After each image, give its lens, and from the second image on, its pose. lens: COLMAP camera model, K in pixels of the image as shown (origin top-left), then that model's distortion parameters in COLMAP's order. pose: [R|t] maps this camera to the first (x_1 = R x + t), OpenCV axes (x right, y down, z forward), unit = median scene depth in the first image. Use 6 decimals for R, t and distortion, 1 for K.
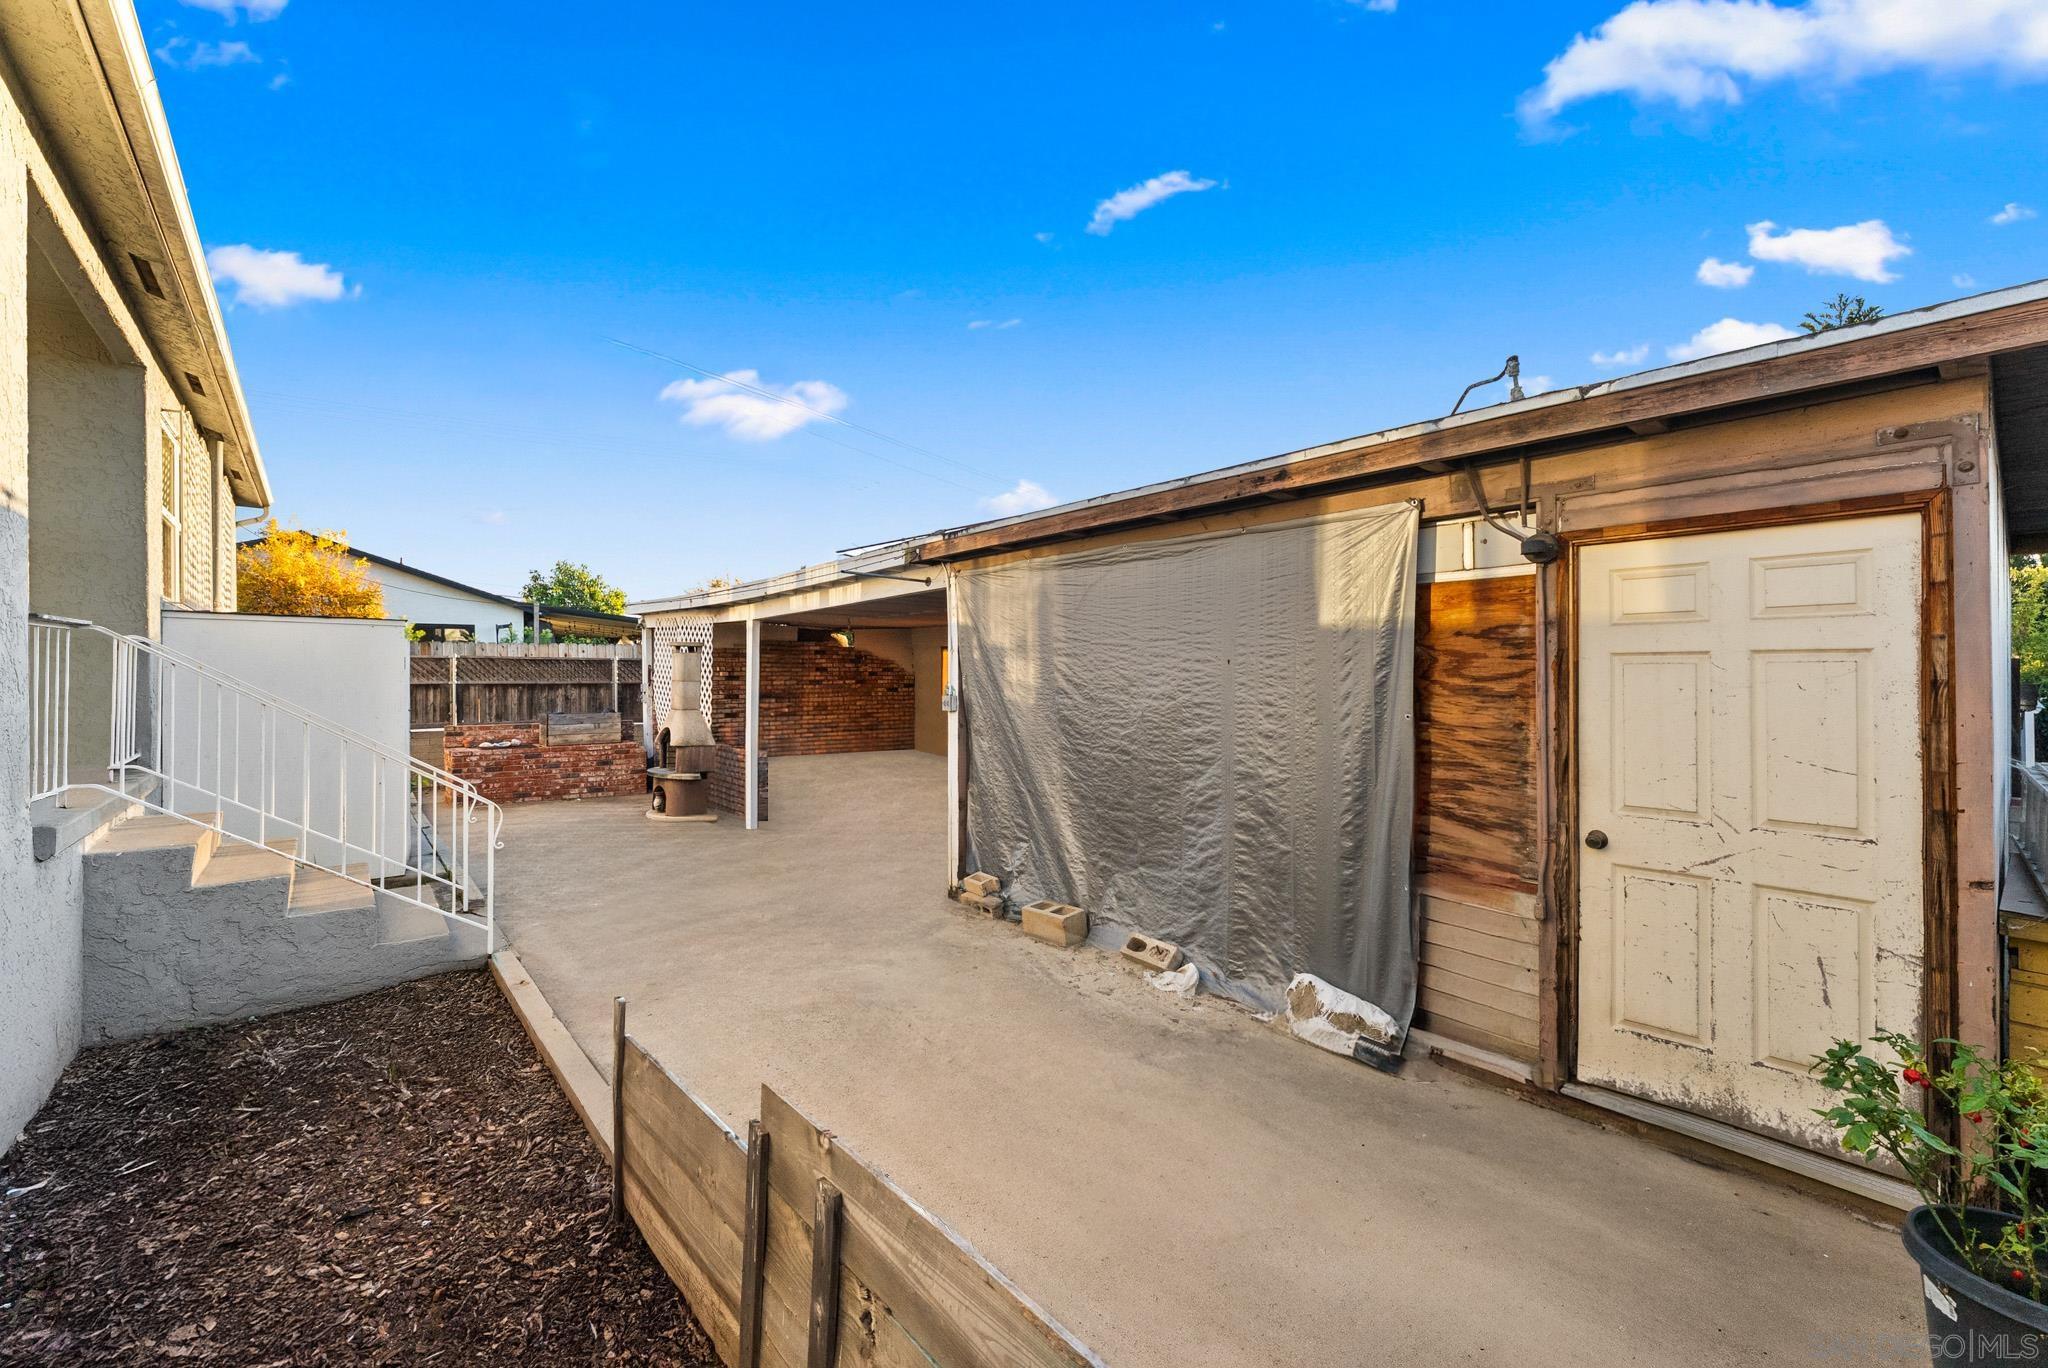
lens RADIAL K [[837.8, 0, 1024.0], [0, 837.8, 684.0], [0, 0, 1]] dist [-0.000376, -0.000030]
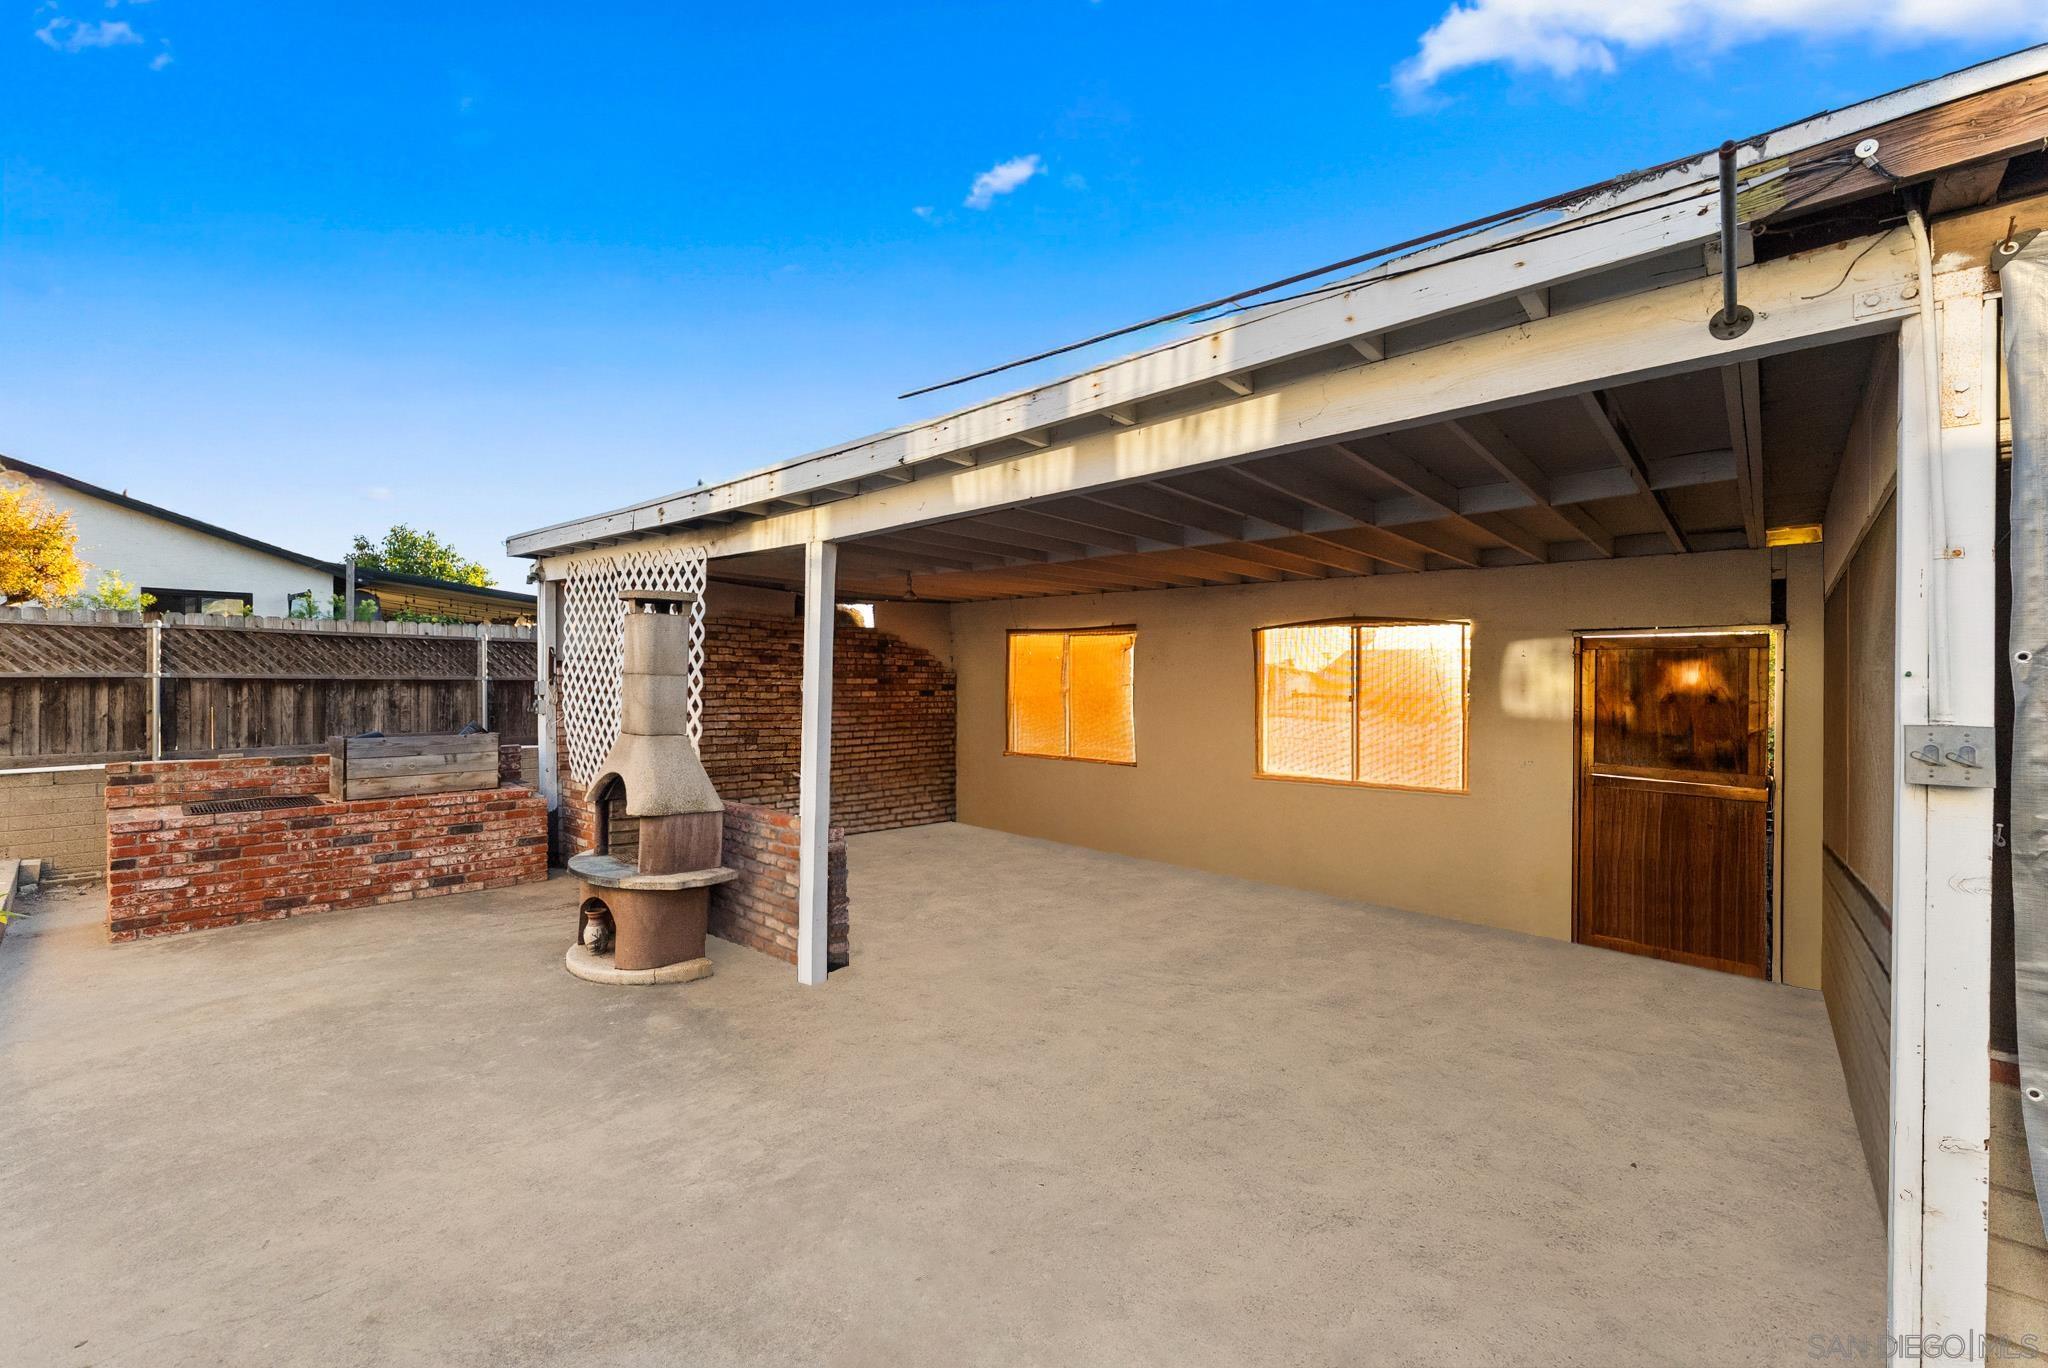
lens RADIAL K [[827.2, 0, 1030.3], [0, 827.2, 691.0], [0, 0, 1]] dist [-0.002593, -0.000298]
pose [[0.989582, 0.006613, 0.143820, -0.213109], [-0.007239, 0.999966, 0.003828, 0.002282], [-0.143790, -0.004829, 0.989596, 0.412924]]
